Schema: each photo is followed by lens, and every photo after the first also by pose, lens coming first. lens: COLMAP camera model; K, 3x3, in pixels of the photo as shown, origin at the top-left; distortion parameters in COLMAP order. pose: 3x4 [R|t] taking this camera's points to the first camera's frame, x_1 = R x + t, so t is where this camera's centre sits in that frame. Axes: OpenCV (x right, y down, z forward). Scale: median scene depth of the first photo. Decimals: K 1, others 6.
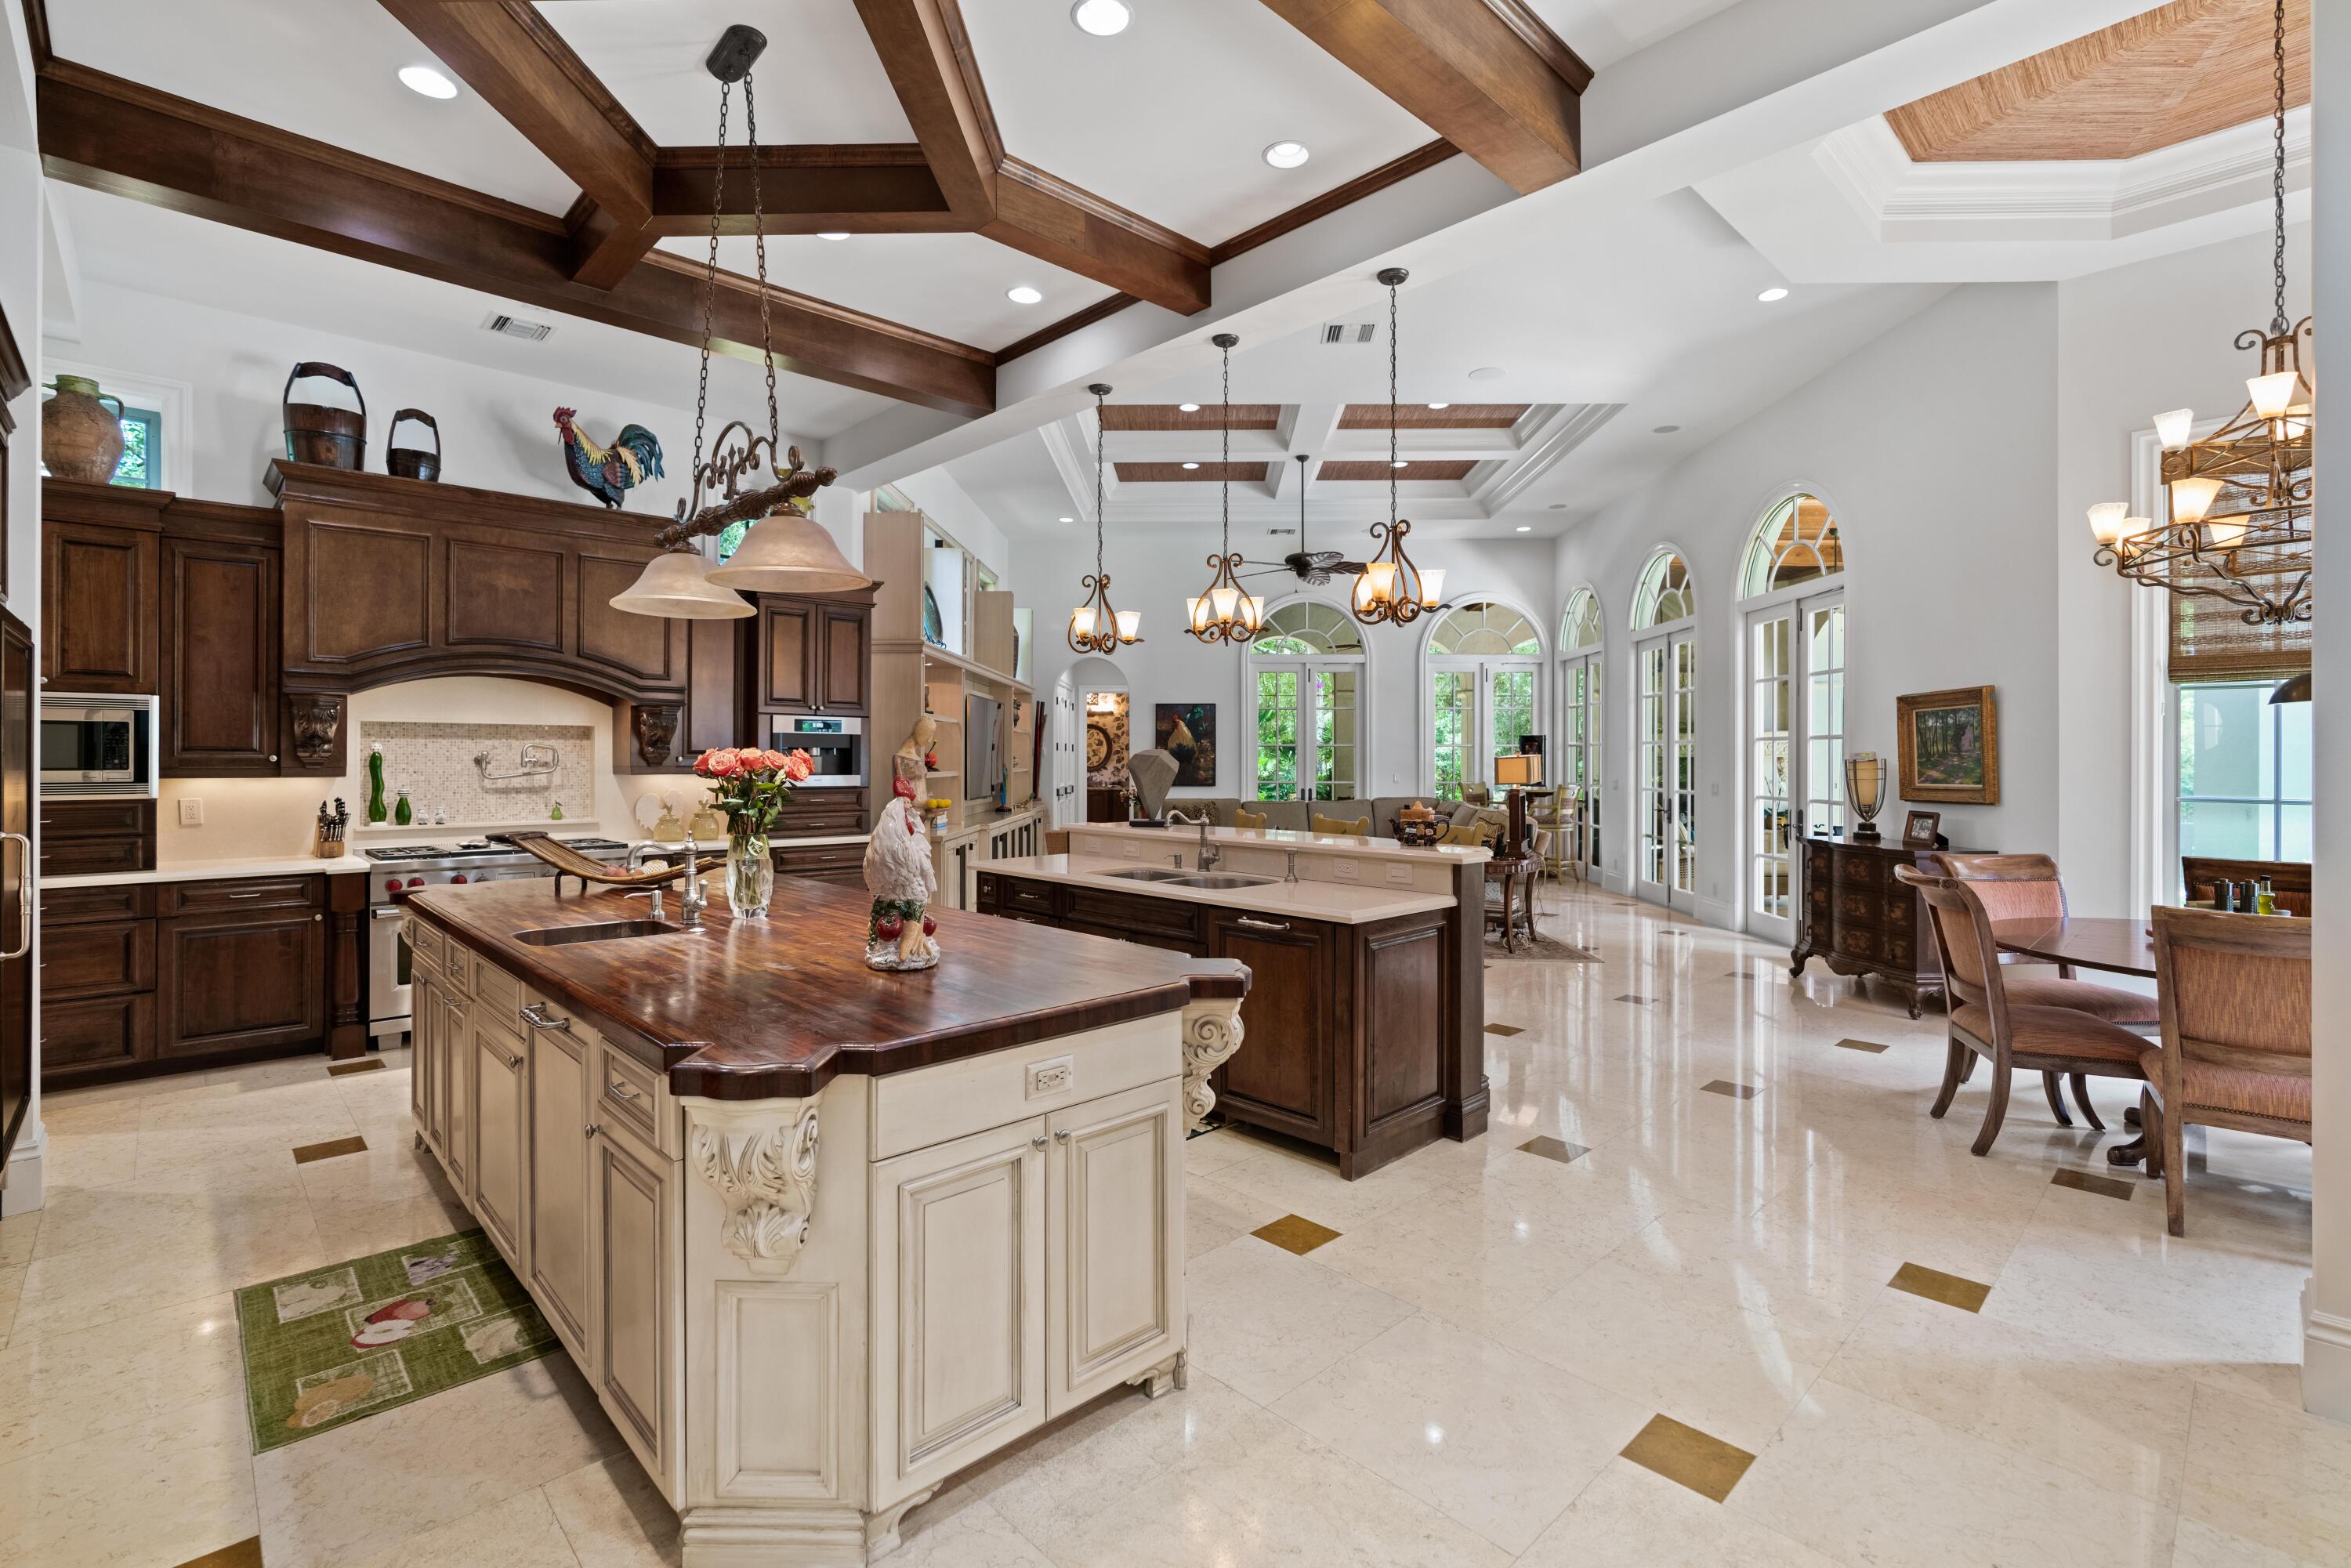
lens RADIAL K [[1058.8, 0, 1167.1], [0, 1058.8, 774.1], [0, 0, 1]] dist [-0.007803, 0.002640]
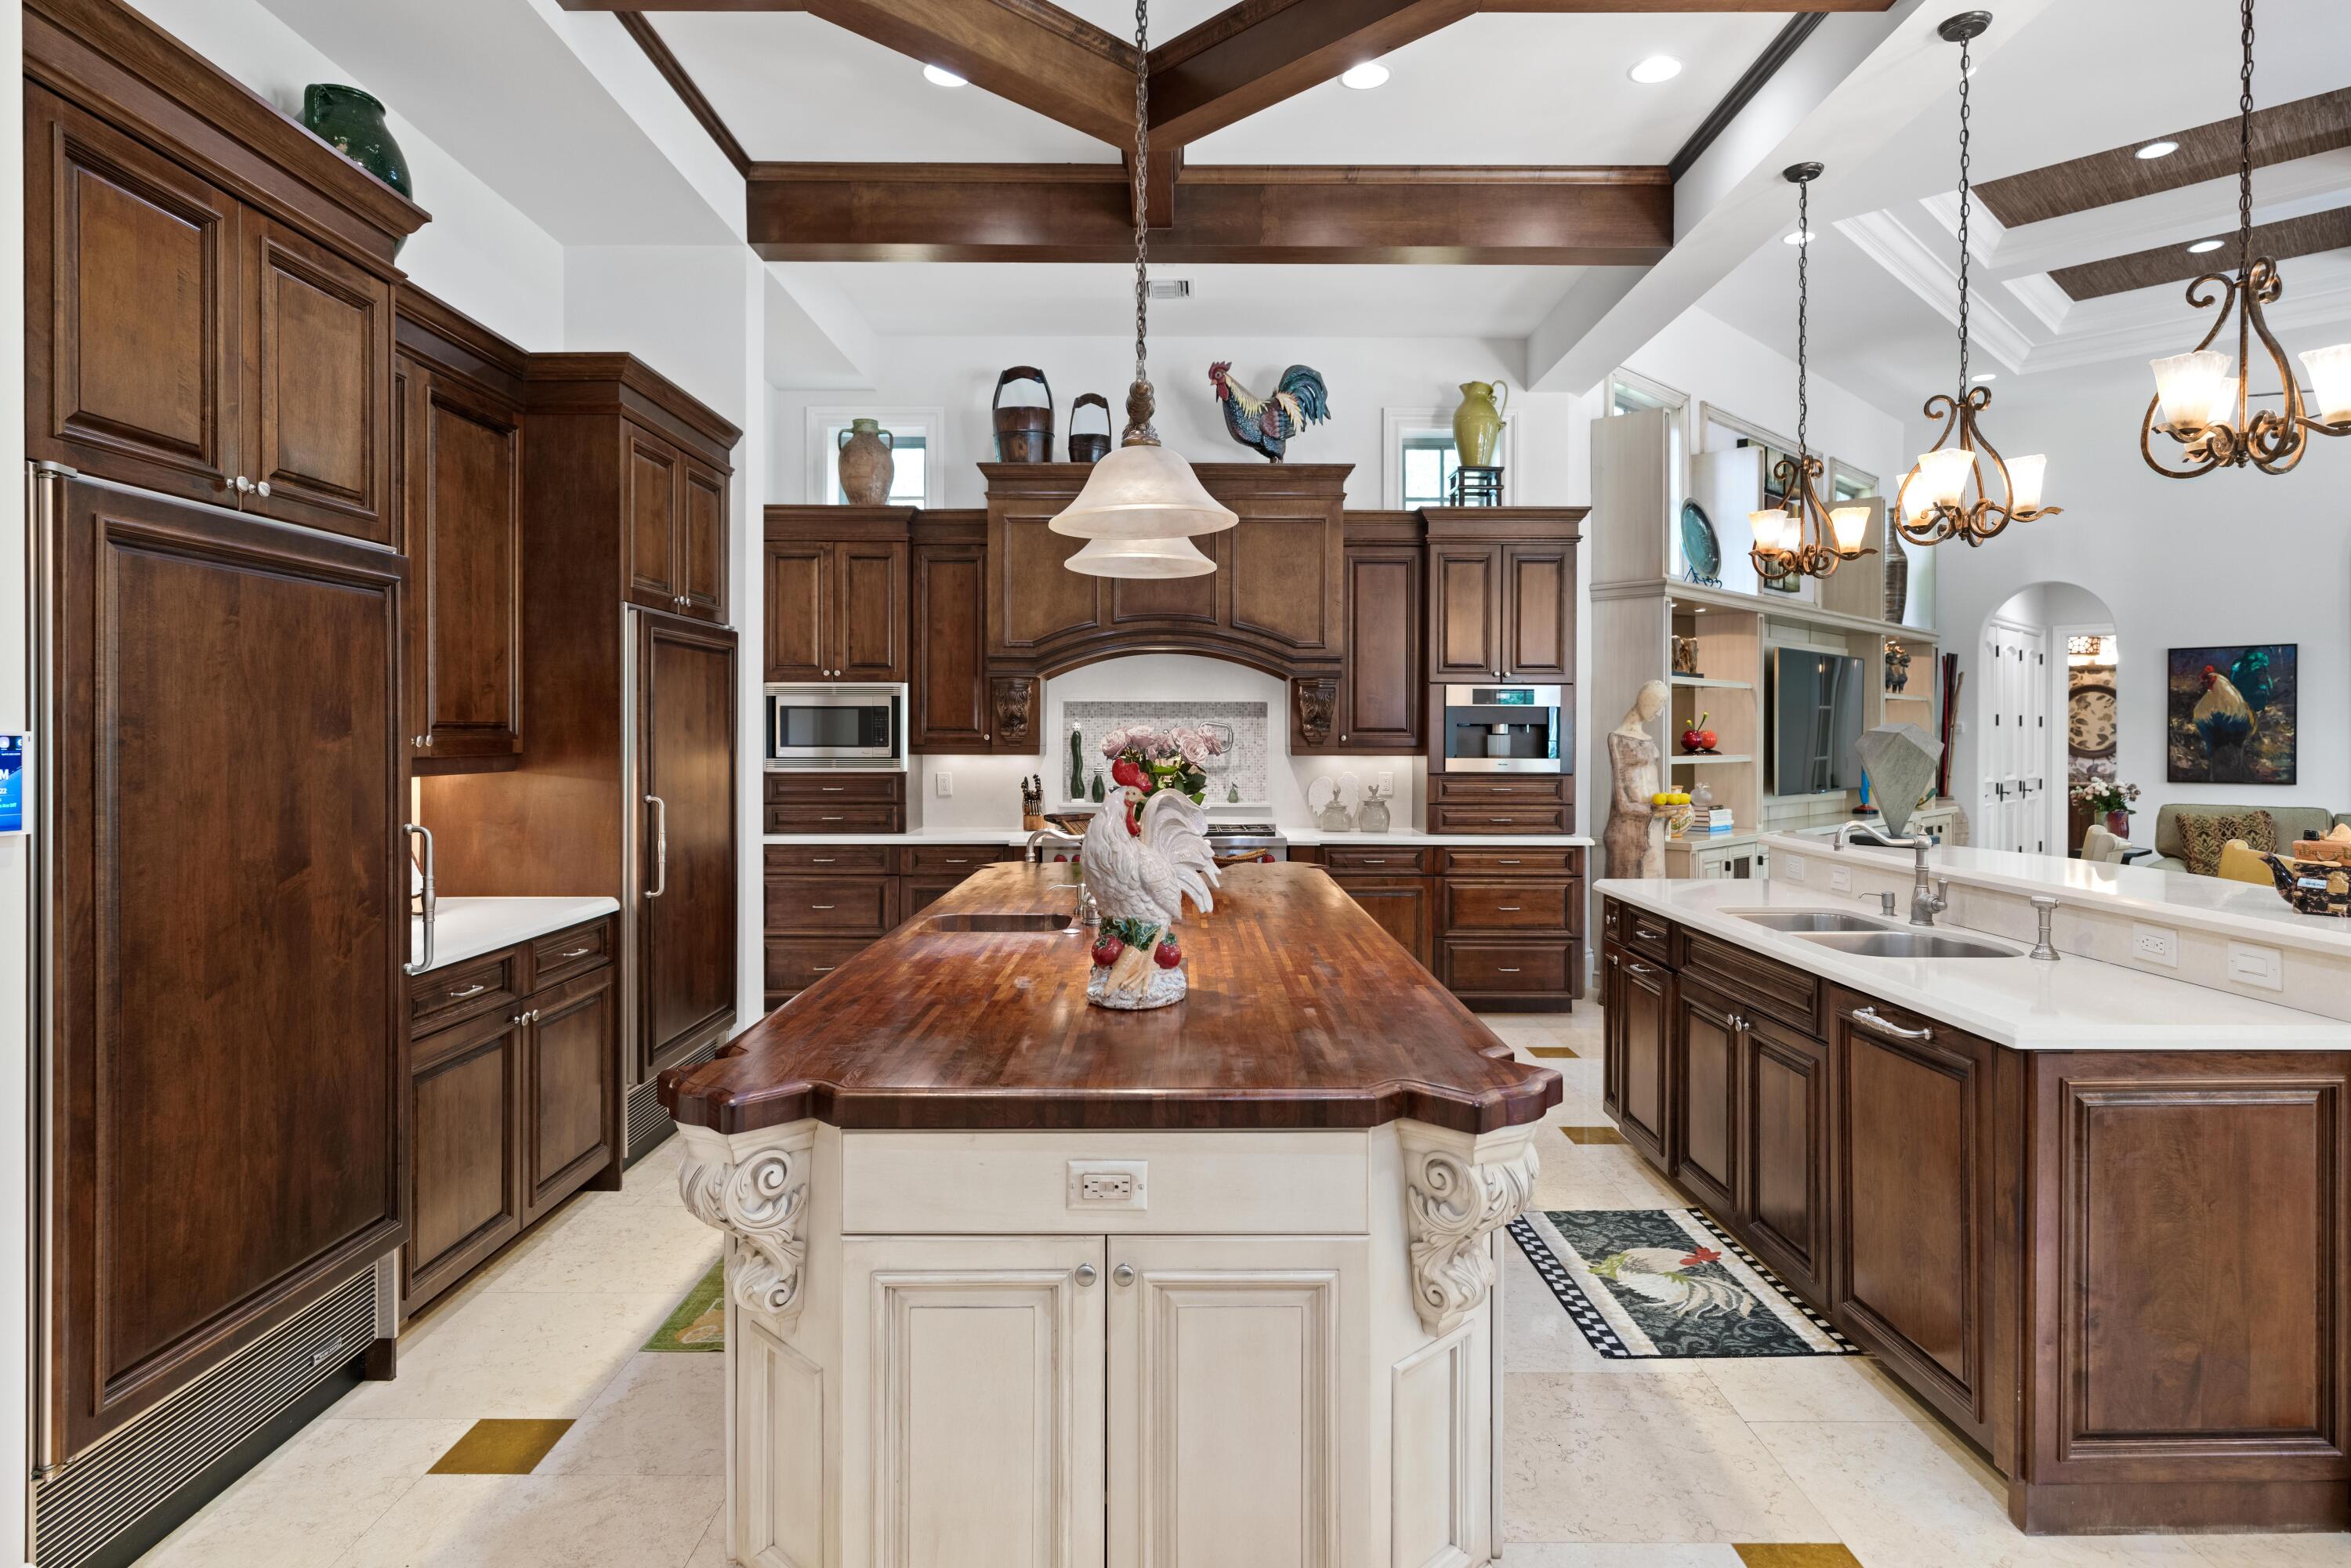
lens RADIAL K [[1283.6, 0, 1177.1], [0, 1283.6, 760.1], [0, 0, 1]] dist [-0.006913, 0.006130]
pose [[0.727772, 0.012036, -0.685714, 0.209204], [-0.010284, 0.999925, 0.006636, -0.002070], [0.685742, 0.002223, 0.727841, 0.166190]]
